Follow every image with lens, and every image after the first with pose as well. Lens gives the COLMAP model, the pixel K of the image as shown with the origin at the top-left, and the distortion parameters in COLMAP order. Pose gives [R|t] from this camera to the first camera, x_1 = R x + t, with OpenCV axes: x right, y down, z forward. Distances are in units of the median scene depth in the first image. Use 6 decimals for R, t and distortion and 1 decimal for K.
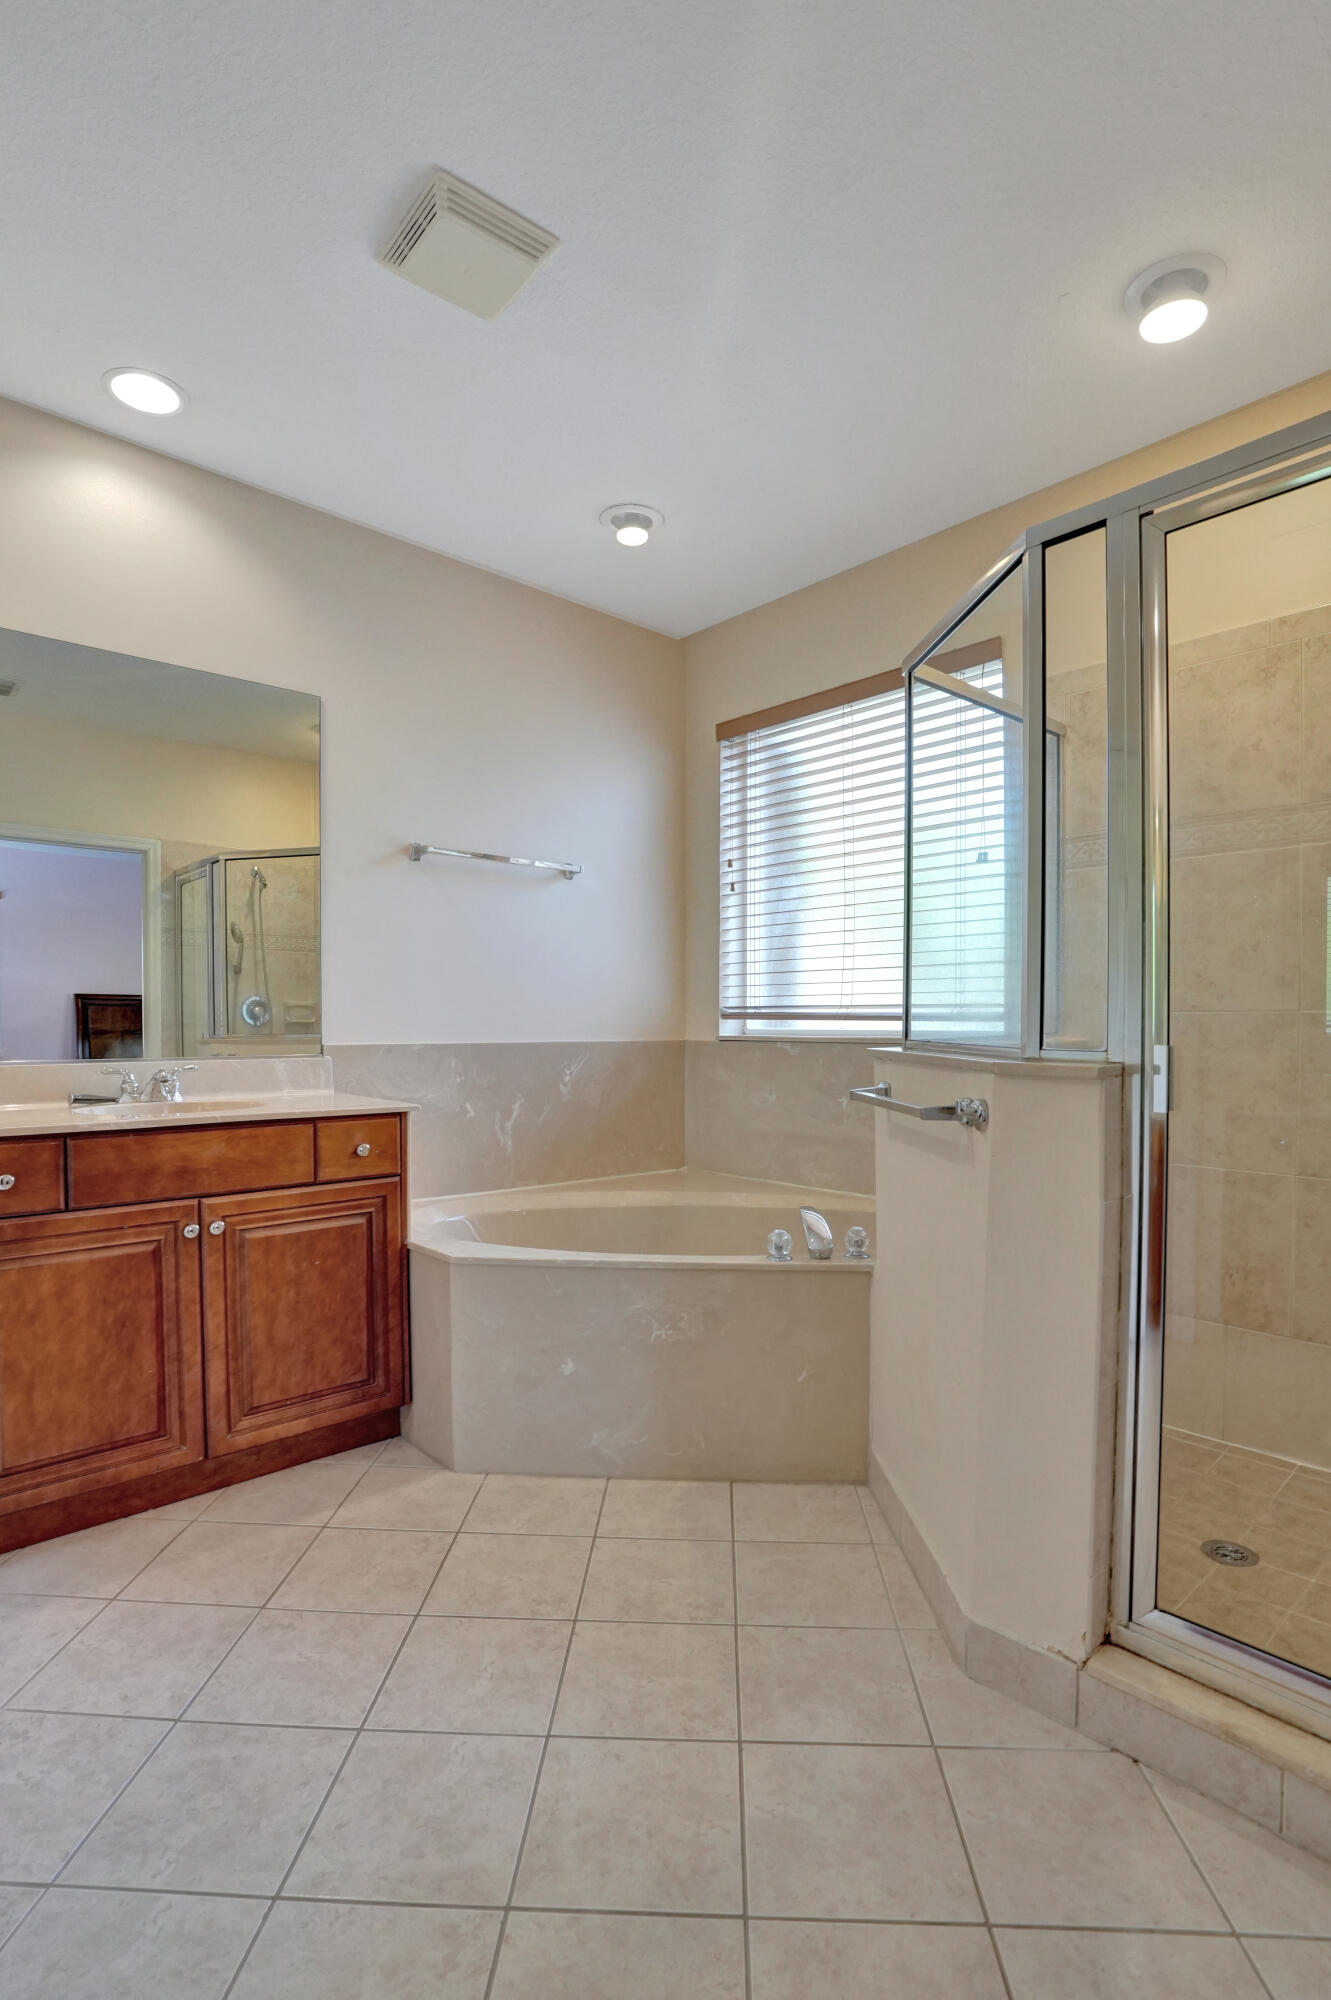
lens RADIAL K [[960.8, 0, 667.2], [0, 960.8, 1036.6], [0, 0, 1]] dist [-0.070618, 0.030616]
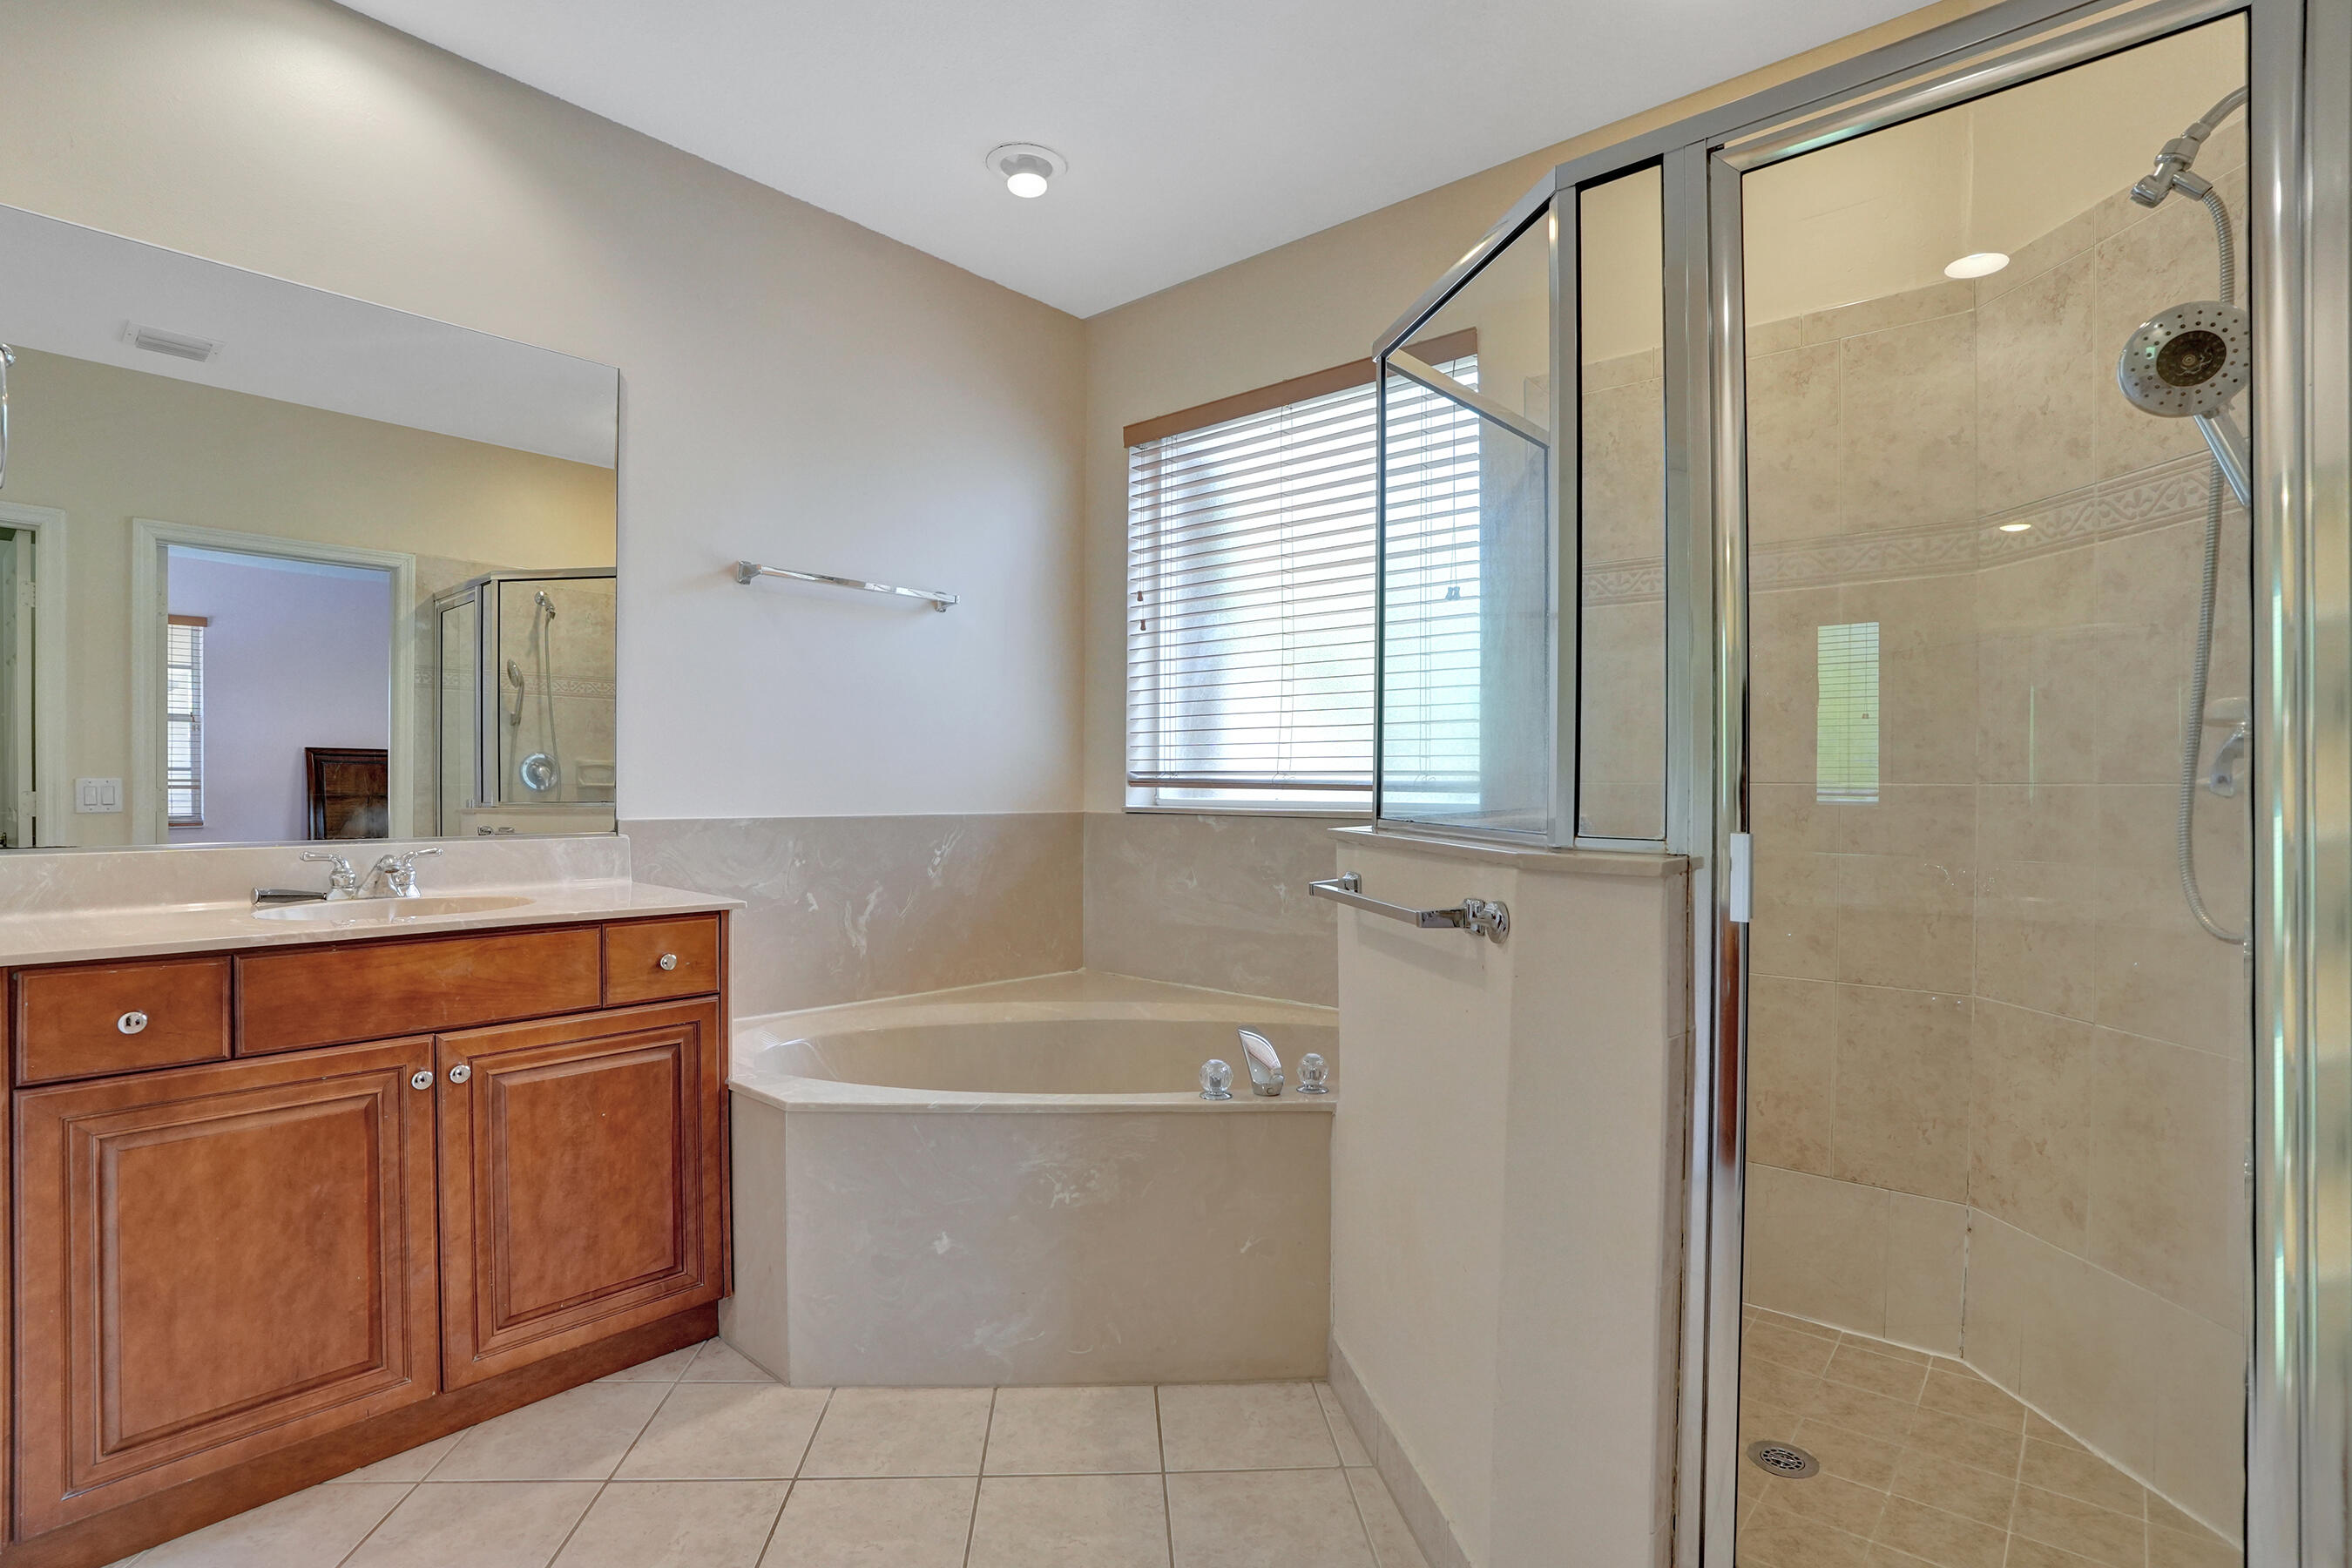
lens RADIAL K [[1107.3, 0, 1161.1], [0, 1107.3, 782.6], [0, 0, 1]] dist [-0.069397, 0.026991]
pose [[0.994586, 0.004181, 0.103829, -0.022951], [-0.002442, 0.999855, -0.016866, -0.010053], [-0.103885, 0.016521, 0.994452, 0.105489]]
